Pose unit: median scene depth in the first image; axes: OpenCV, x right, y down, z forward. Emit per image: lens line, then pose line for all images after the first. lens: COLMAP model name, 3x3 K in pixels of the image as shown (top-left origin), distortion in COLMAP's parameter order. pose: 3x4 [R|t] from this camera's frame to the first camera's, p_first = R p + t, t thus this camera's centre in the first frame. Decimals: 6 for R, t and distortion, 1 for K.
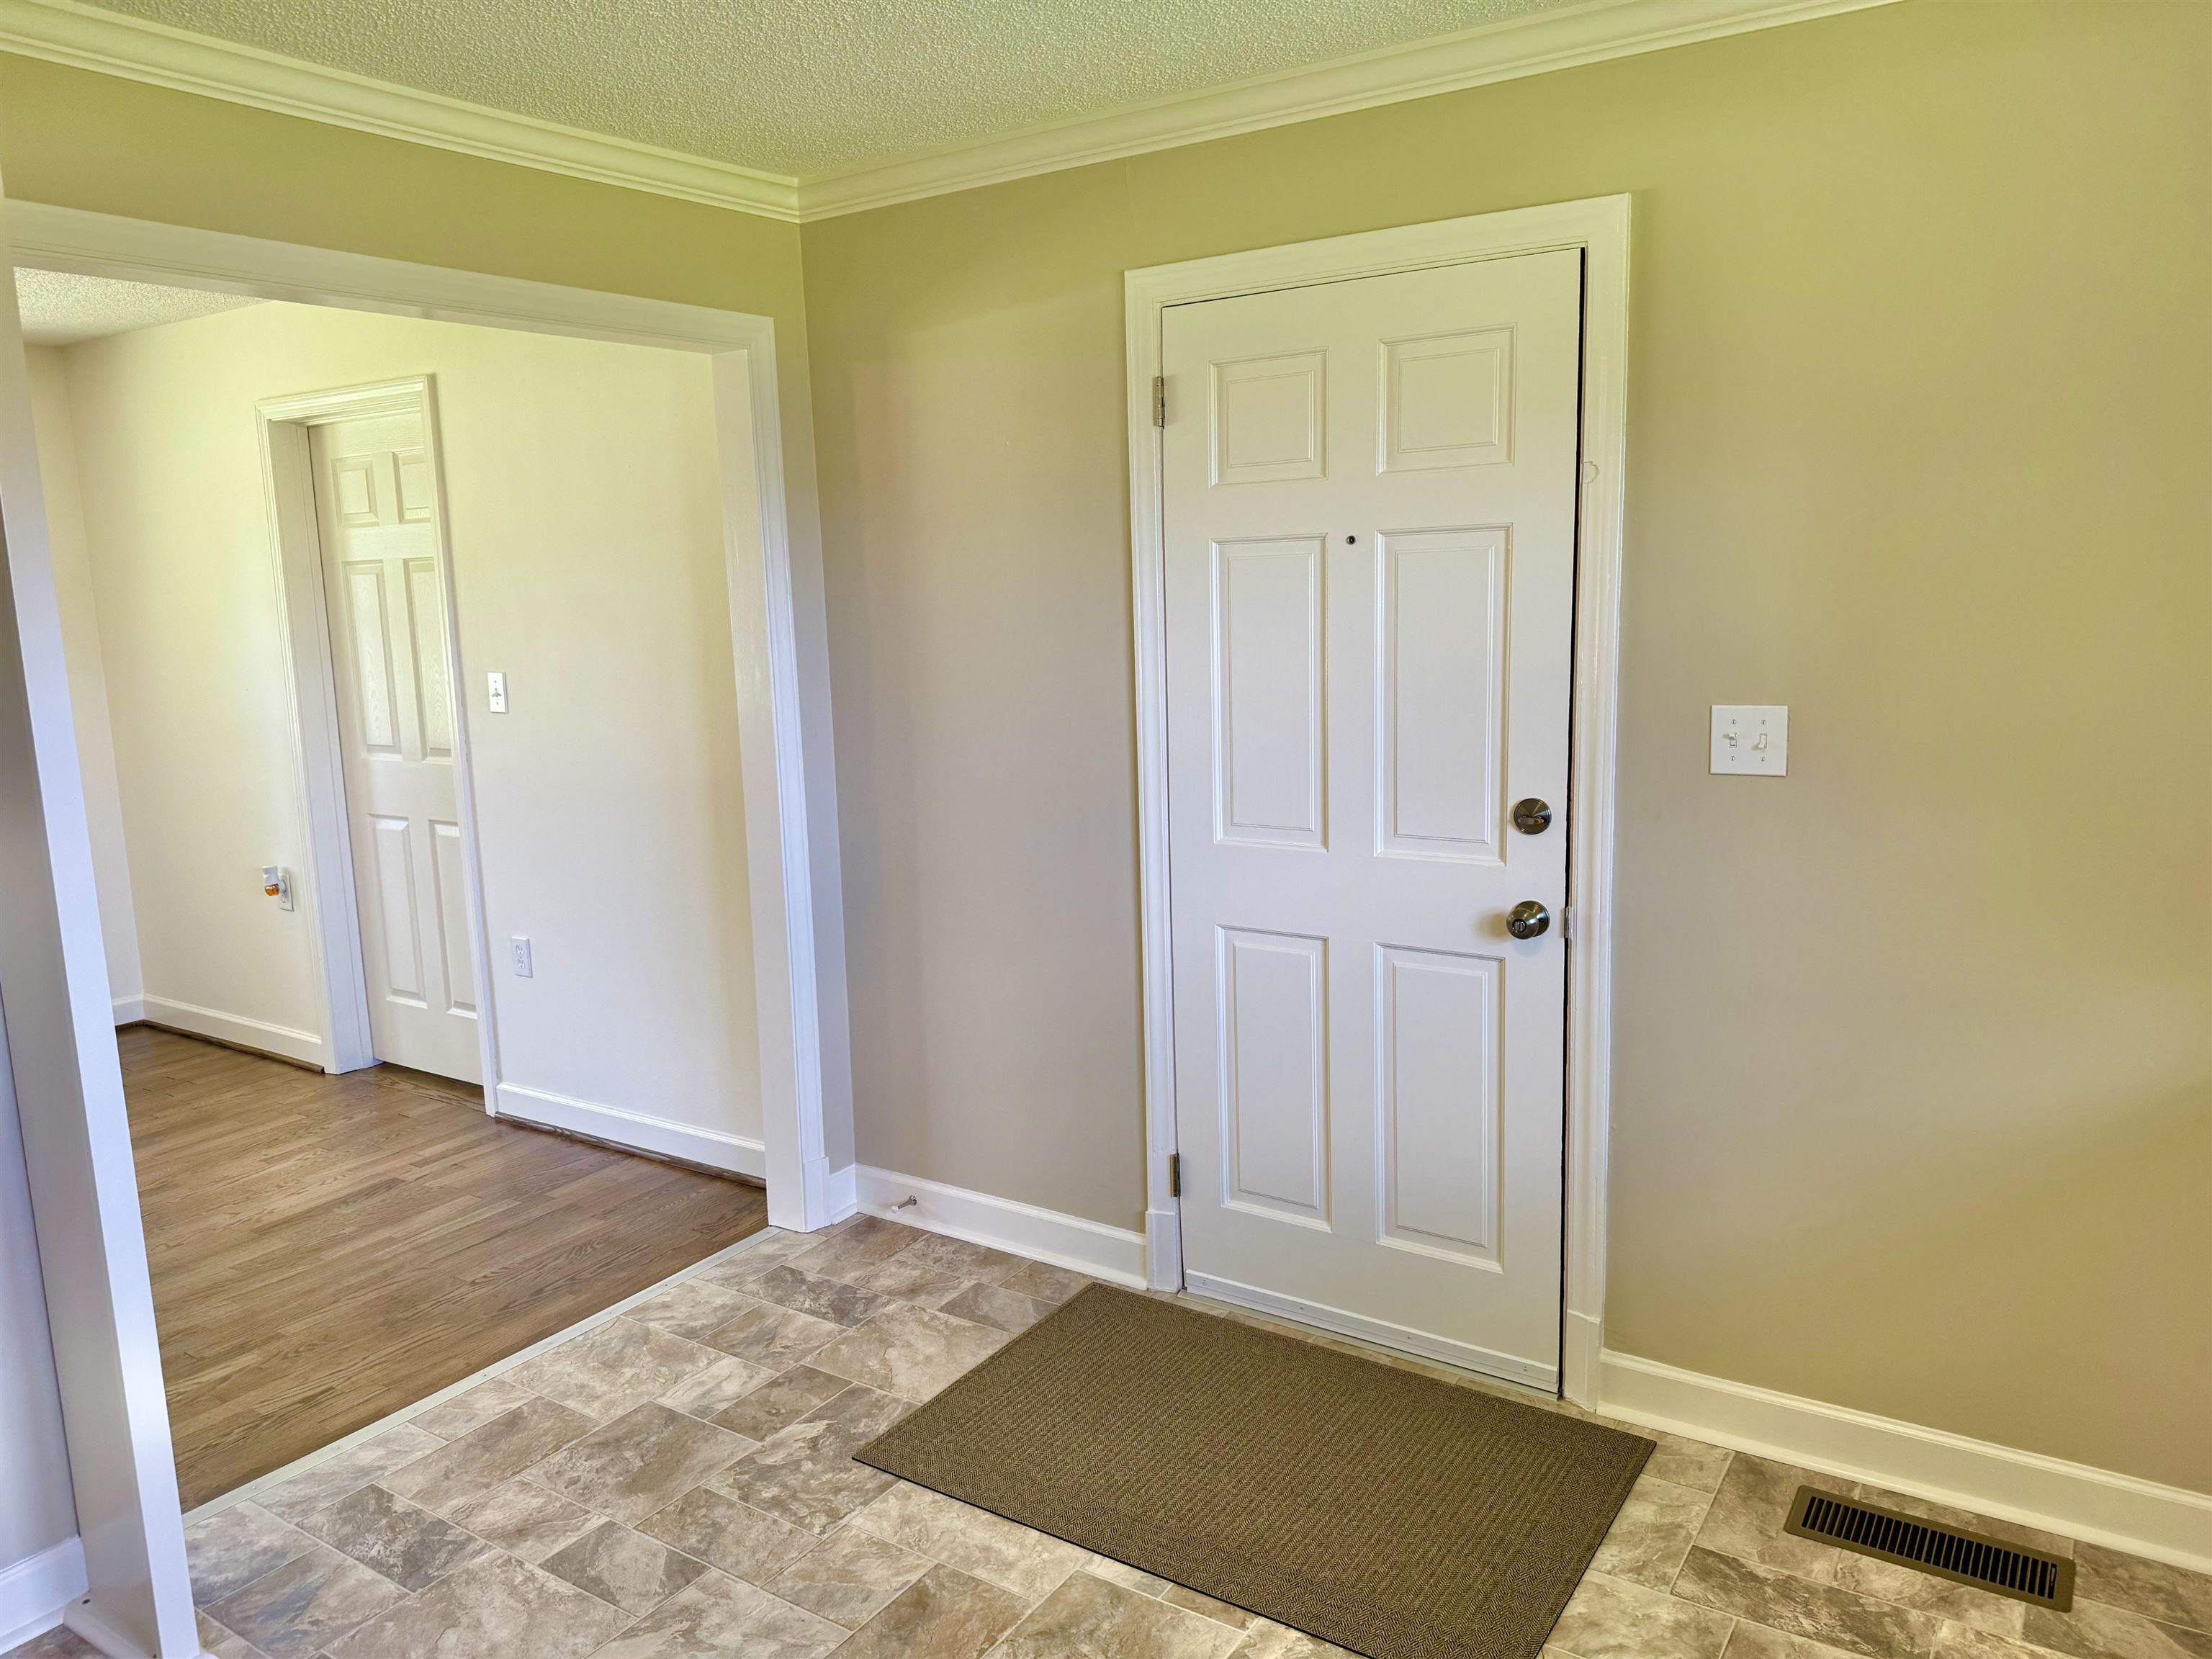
lens RADIAL K [[1555.1, 0, 1106.4], [0, 1555.1, 827.5], [0, 0, 1]] dist [0.061814, -0.074972]
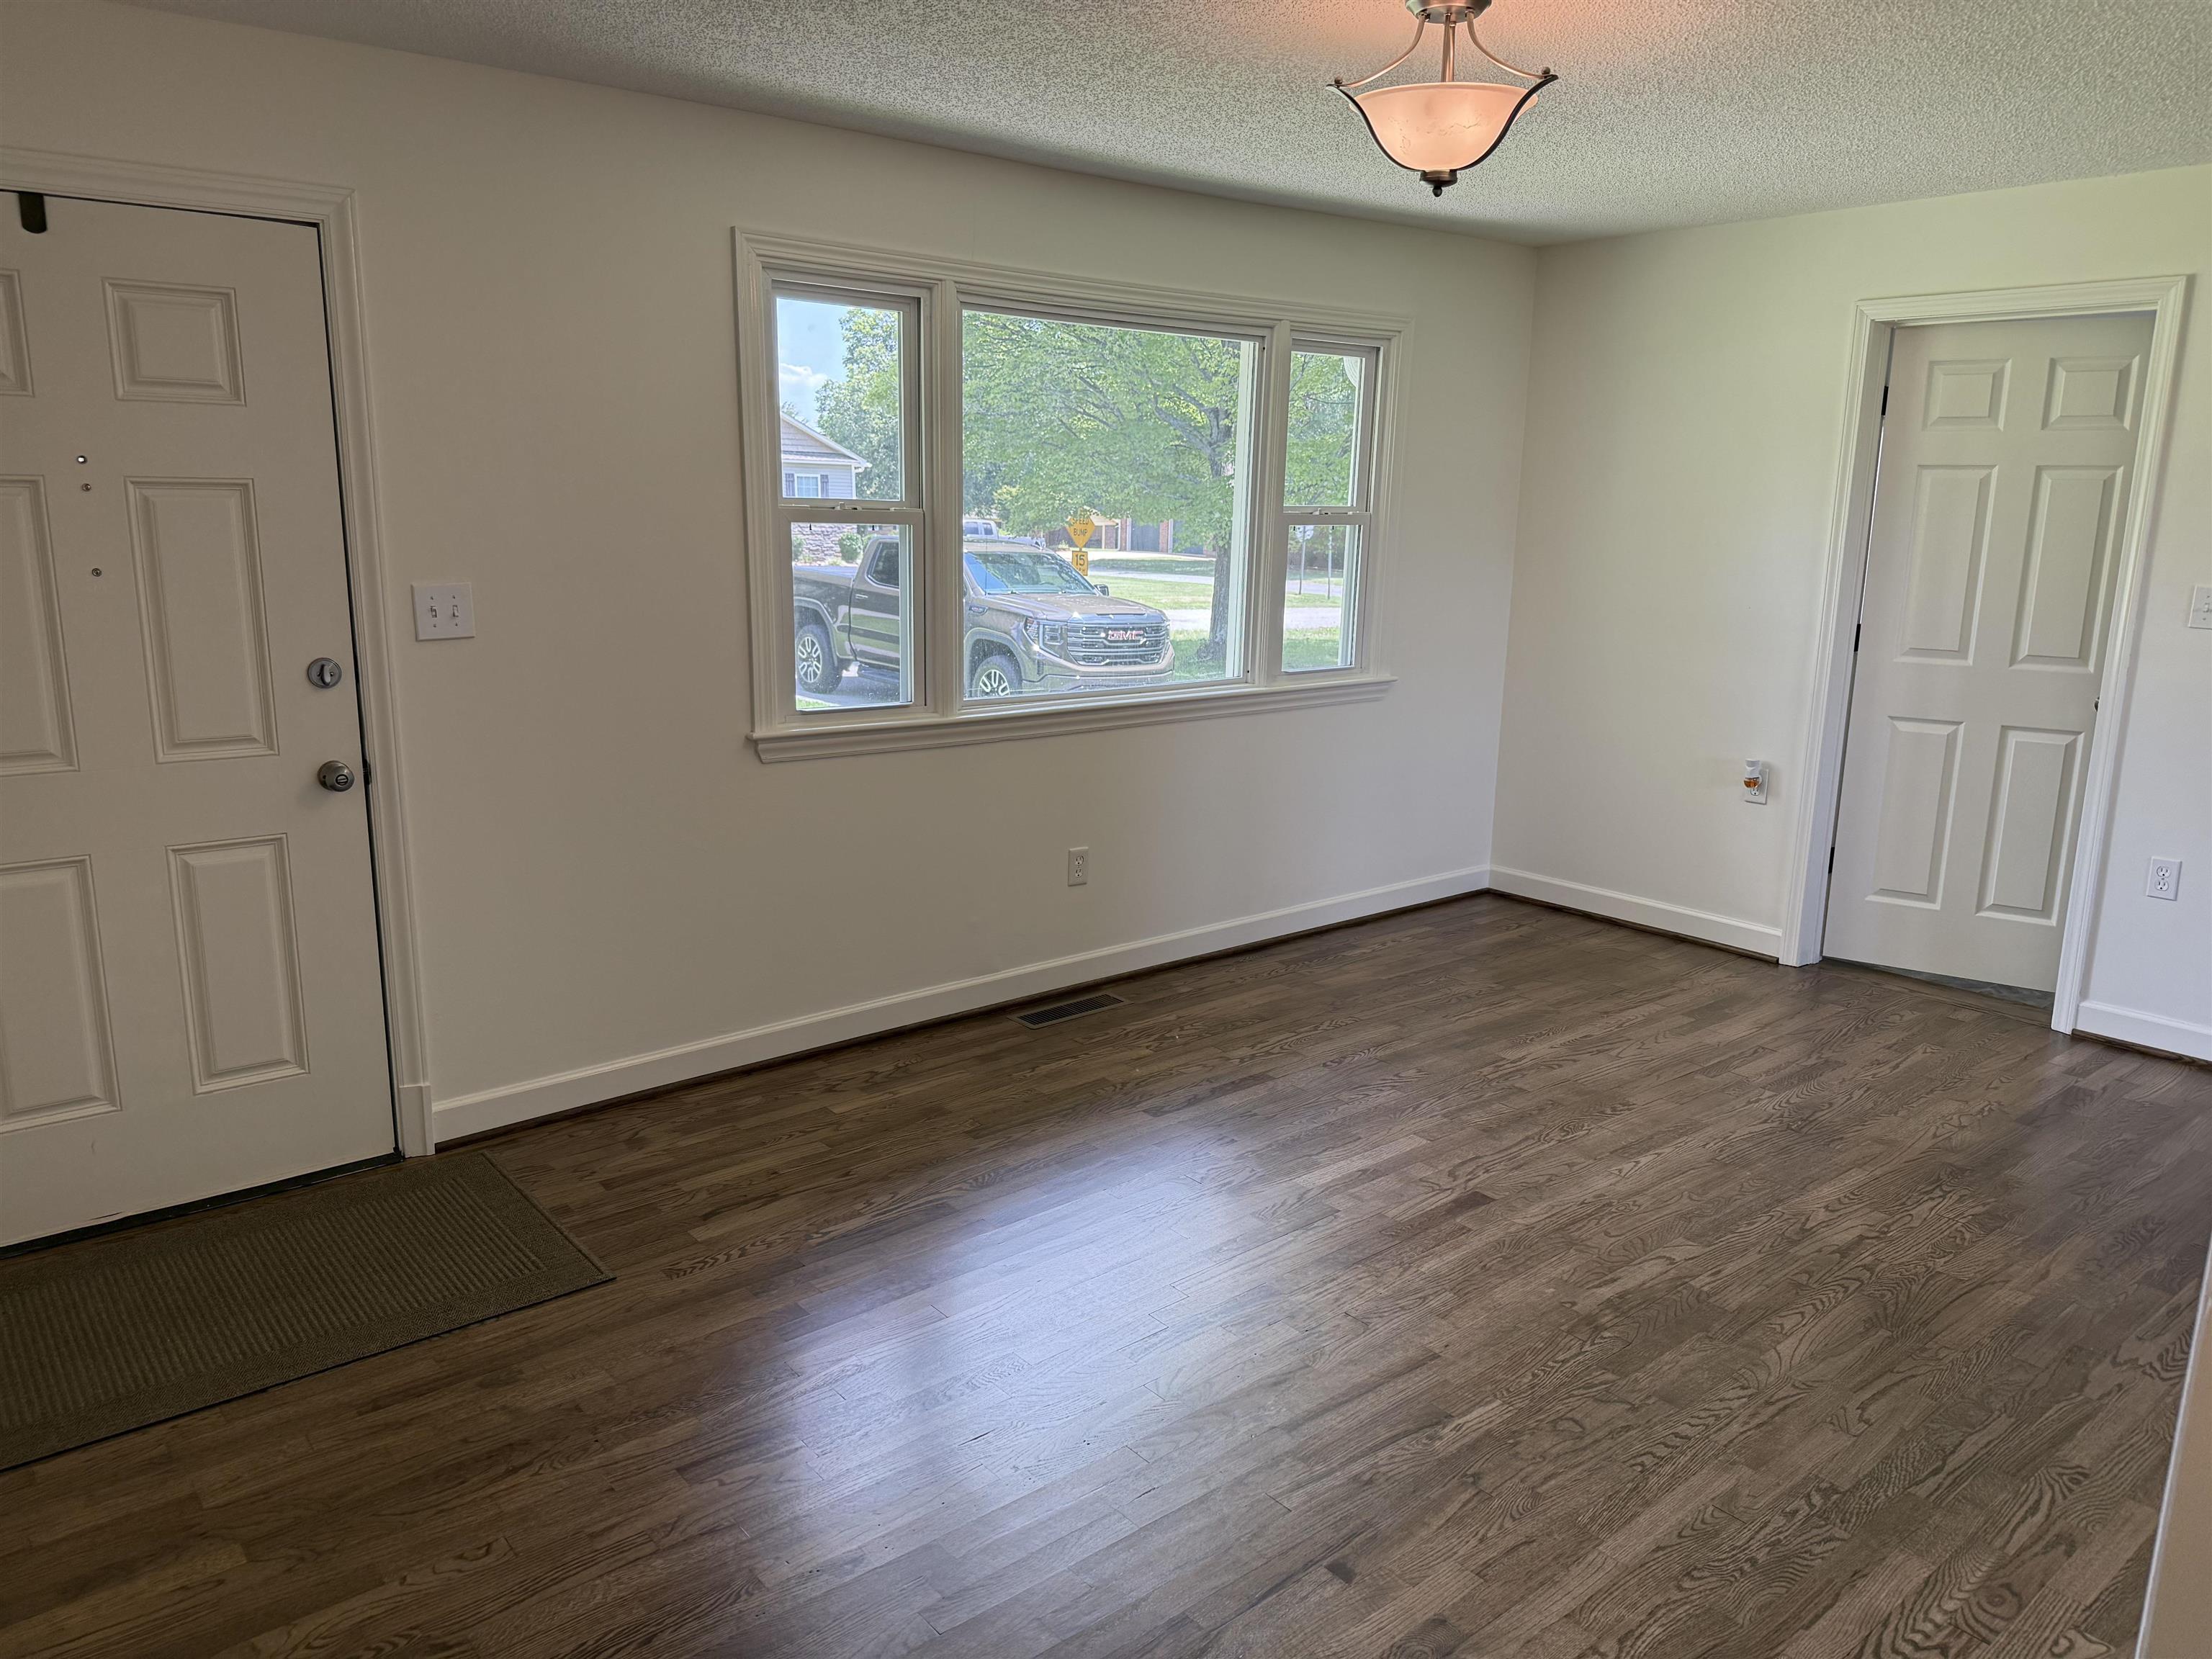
lens RADIAL K [[1555.1, 0, 1120.9], [0, 1555.1, 832.0], [0, 0, 1]] dist [0.061814, -0.074972]
pose [[0.956451, 0.102355, -0.273360, -0.714492], [-0.086770, 0.993868, 0.068541, 0.041421], [0.278699, -0.041836, 0.959467, -0.119688]]
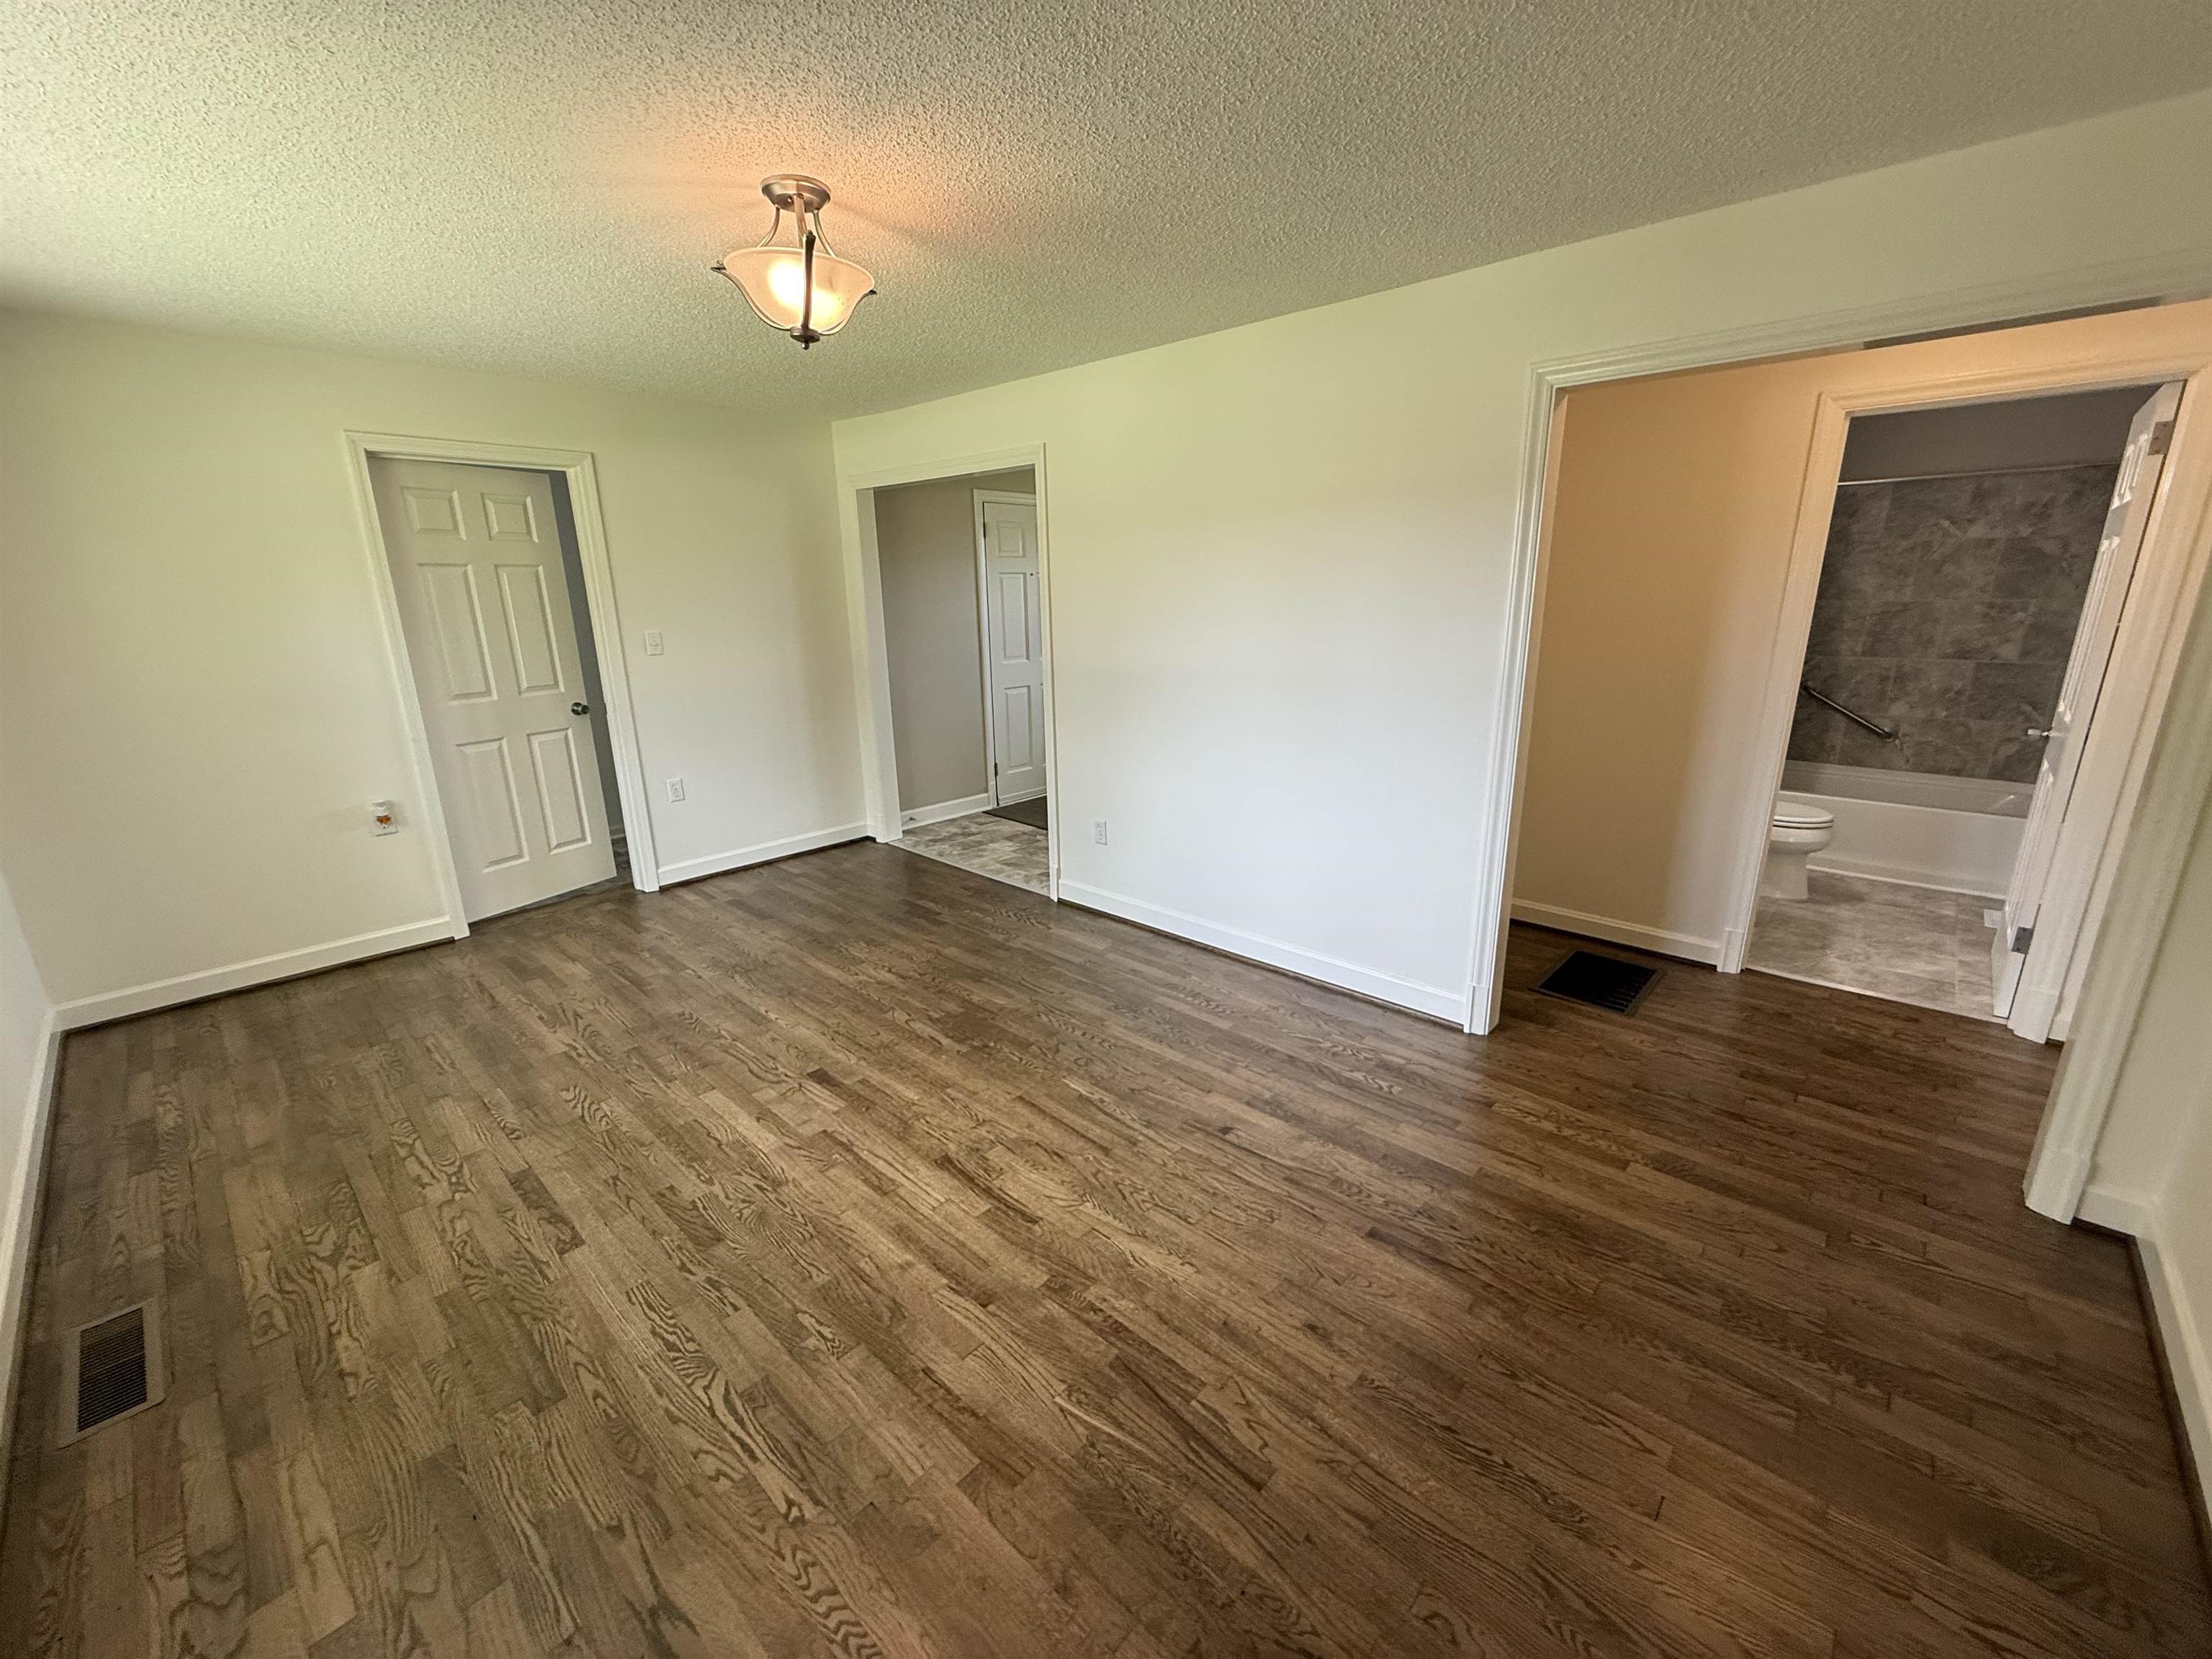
lens RADIAL K [[885.2, 0, 1099.9], [0, 885.2, 823.5], [0, 0, 1]] dist [0.000954, 0.000136]
pose [[0.164346, -0.230167, 0.959173, -1.262052], [0.167484, 0.964787, 0.202817, -0.006681], [-0.972080, 0.127314, 0.197109, 0.315498]]
